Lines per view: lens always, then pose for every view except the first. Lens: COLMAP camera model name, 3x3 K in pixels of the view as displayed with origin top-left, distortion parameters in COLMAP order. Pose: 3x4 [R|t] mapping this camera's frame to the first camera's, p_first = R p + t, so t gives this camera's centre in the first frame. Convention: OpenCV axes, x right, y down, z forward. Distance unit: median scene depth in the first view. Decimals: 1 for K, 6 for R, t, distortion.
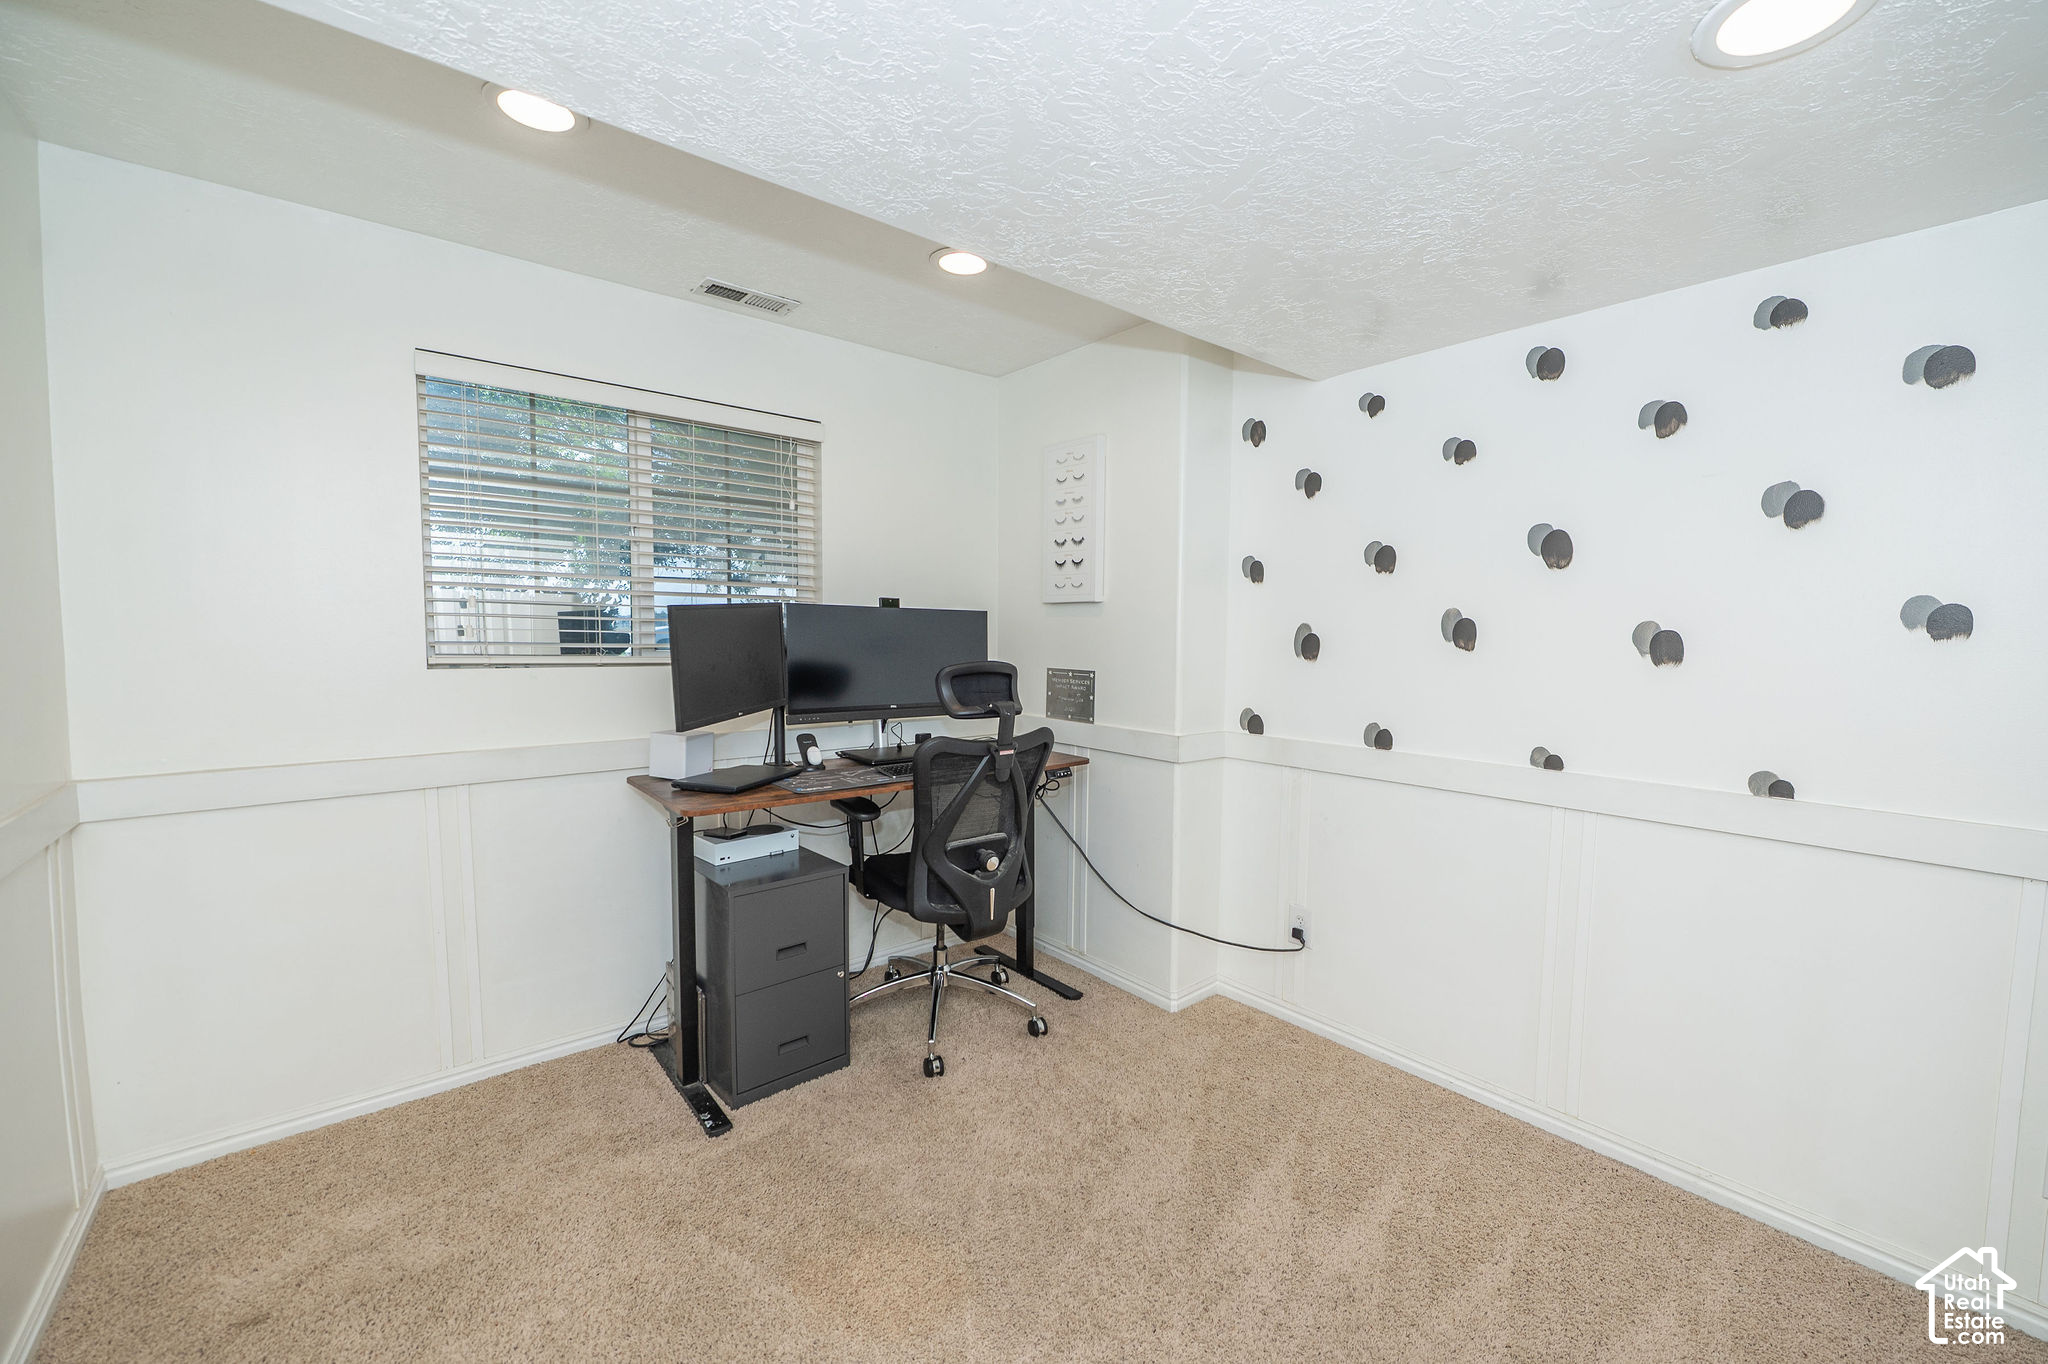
lens RADIAL K [[819.6, 0, 1026.5], [0, 819.6, 685.1], [0, 0, 1]] dist [-0.002721, -0.000147]
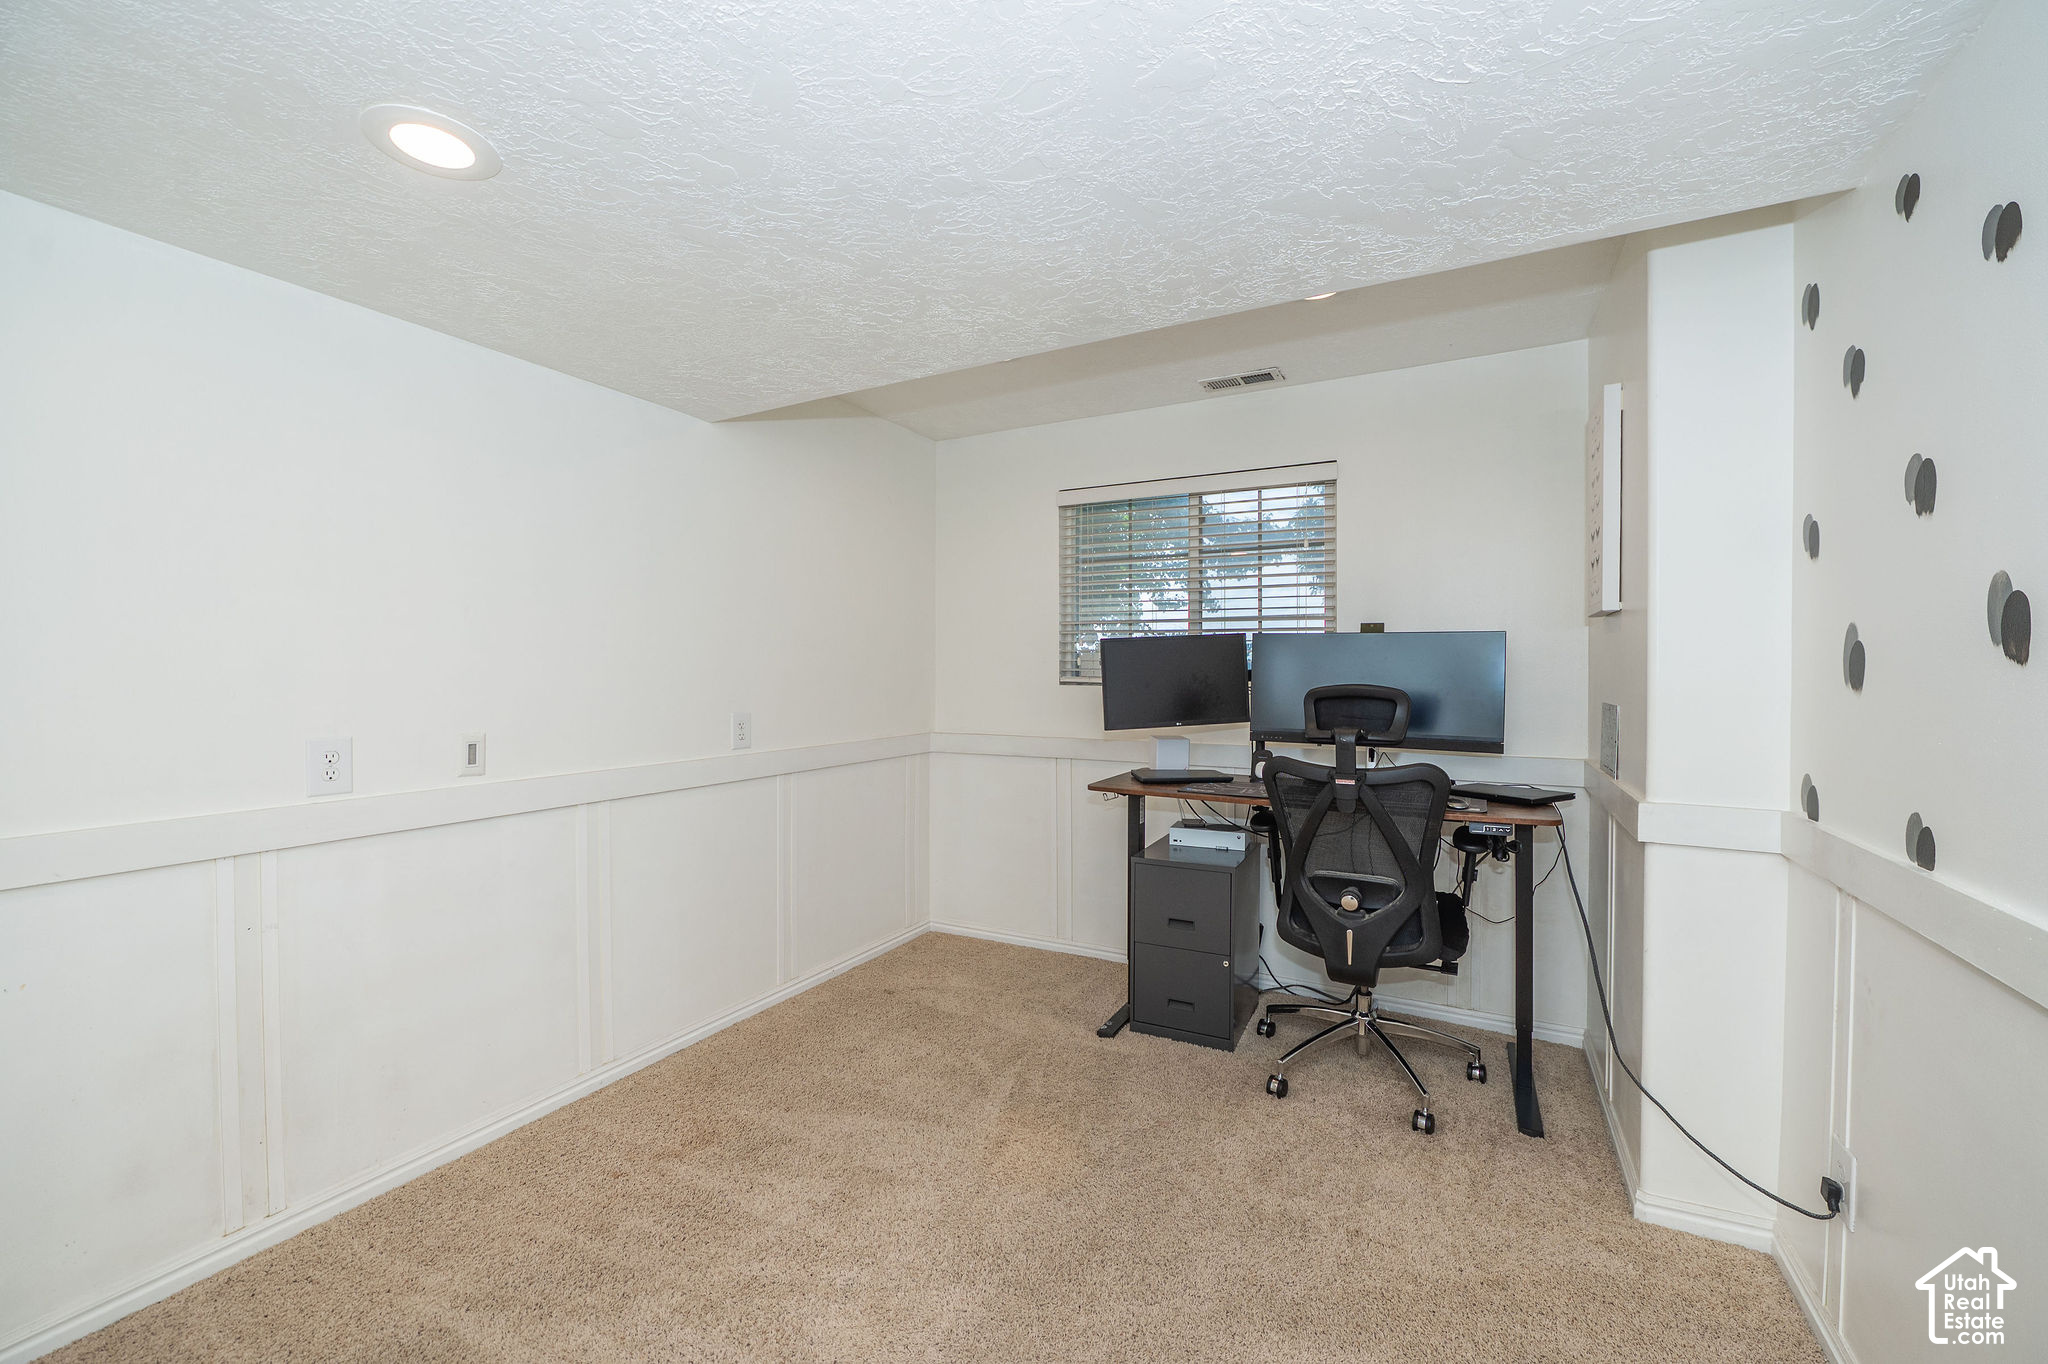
lens RADIAL K [[819.6, 0, 1023.6], [0, 819.6, 680.2], [0, 0, 1]] dist [-0.002721, -0.000147]
pose [[0.371680, 0.002749, -0.928357, 0.697241], [-0.057911, 0.998117, -0.020230, 0.006674], [0.926553, 0.061281, 0.371139, 0.307890]]
